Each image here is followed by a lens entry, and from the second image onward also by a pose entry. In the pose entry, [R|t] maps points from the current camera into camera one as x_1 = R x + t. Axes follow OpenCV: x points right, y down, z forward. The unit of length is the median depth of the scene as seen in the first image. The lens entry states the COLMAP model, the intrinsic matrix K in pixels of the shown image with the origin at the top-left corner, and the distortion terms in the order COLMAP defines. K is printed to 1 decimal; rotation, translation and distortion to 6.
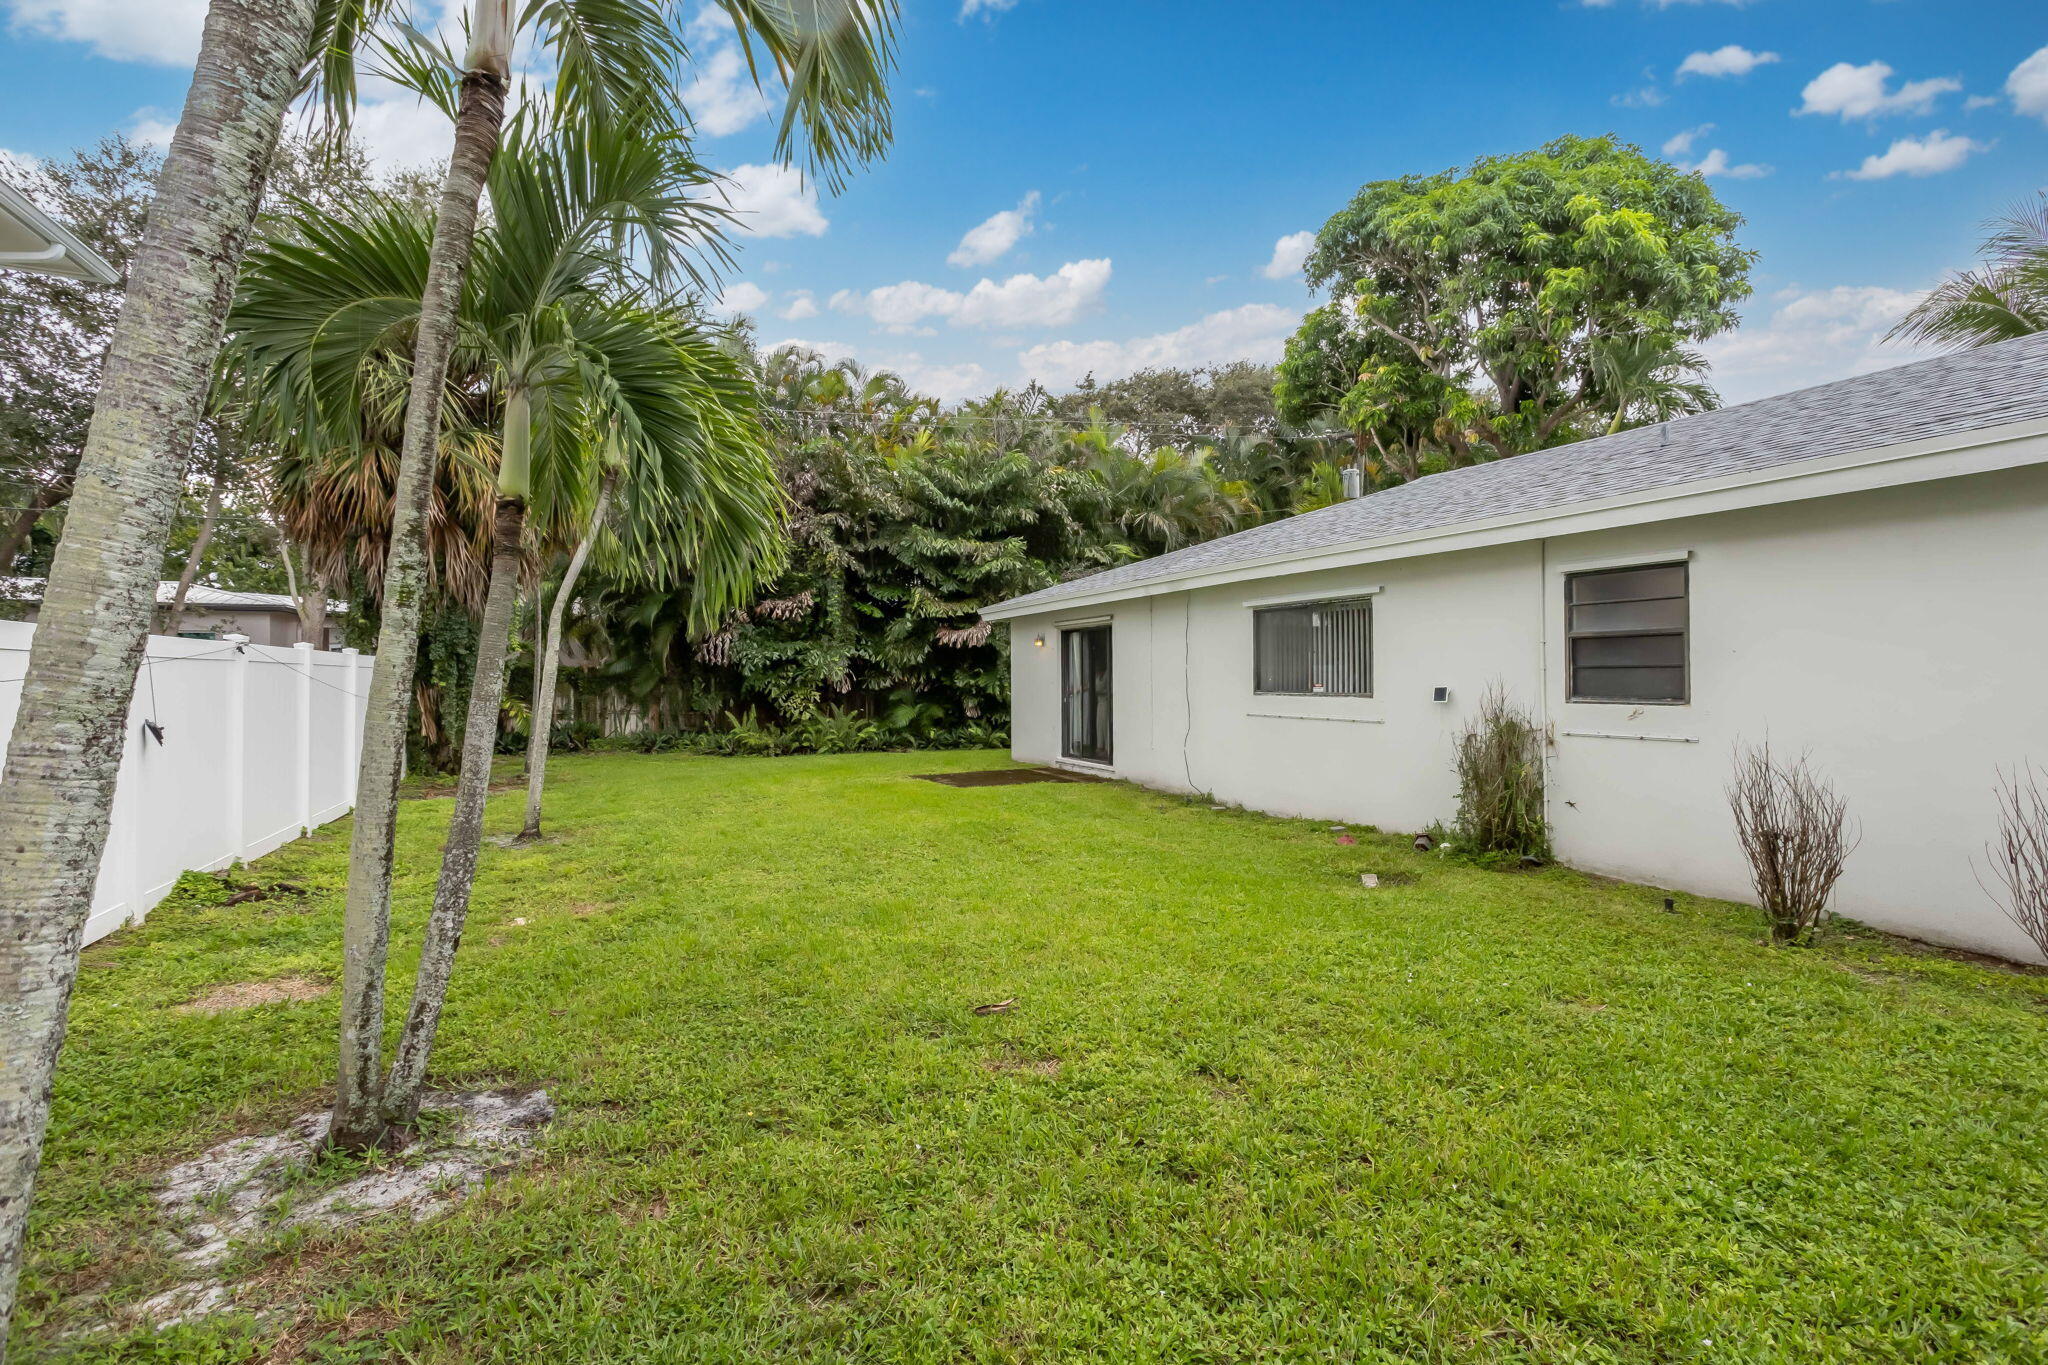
lens RADIAL K [[998.5, 0, 990.0], [0, 998.5, 679.1], [0, 0, 1]] dist [-0.028570, -0.000049]
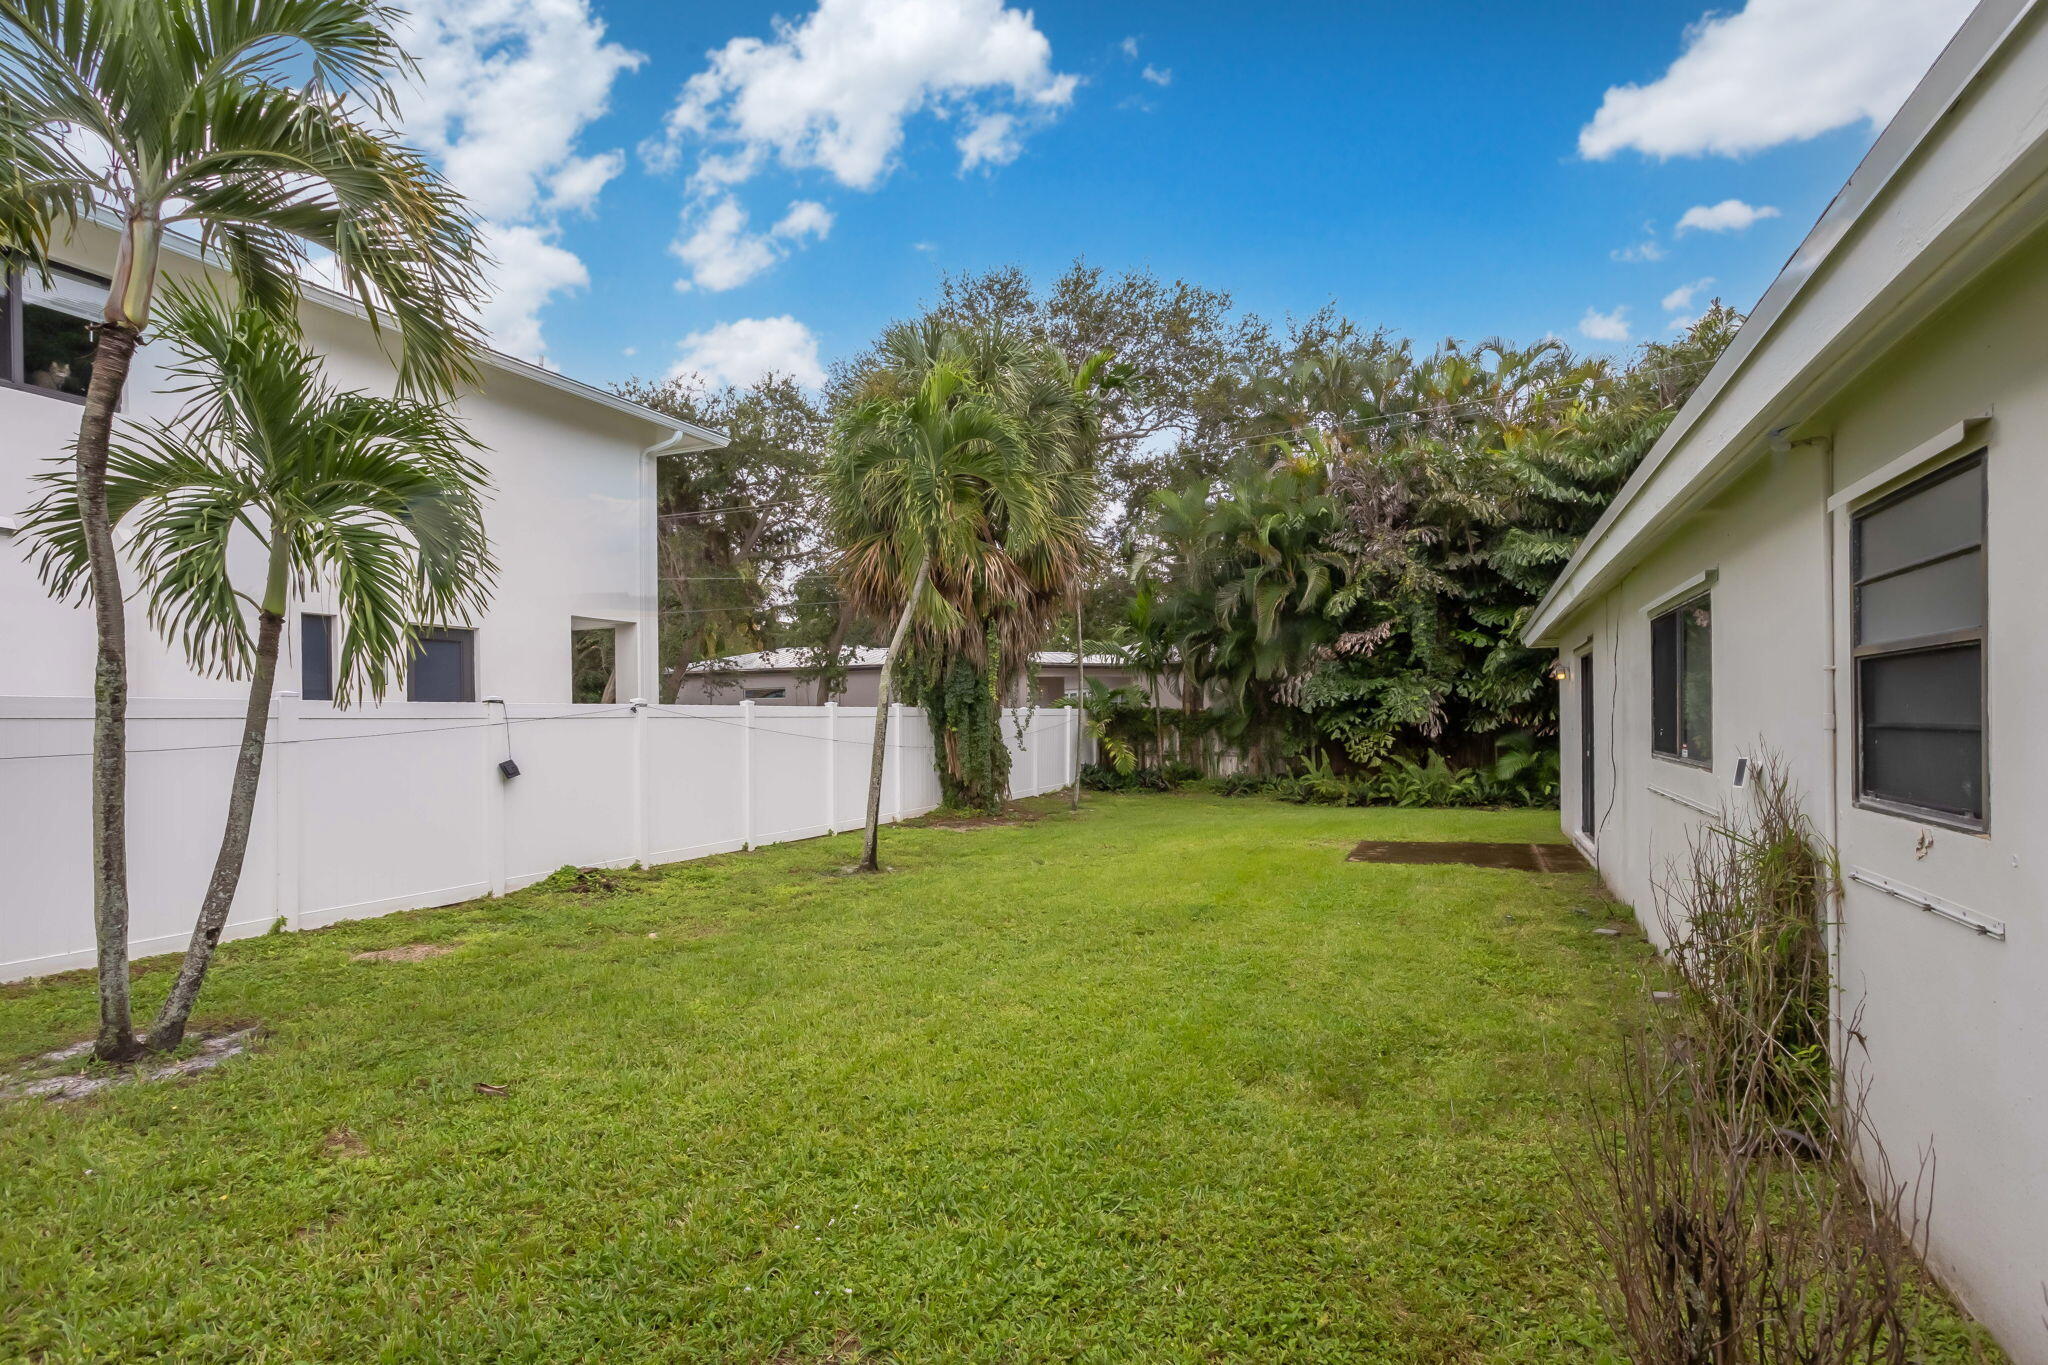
lens RADIAL K [[994.0, 0, 964.1], [0, 994.0, 690.6], [0, 0, 1]] dist [-0.003455, -0.000231]
pose [[0.691735, -0.024164, -0.721747, 0.190487], [0.006387, 0.999606, -0.027346, -0.005082], [0.722123, 0.014306, 0.691616, 0.122890]]
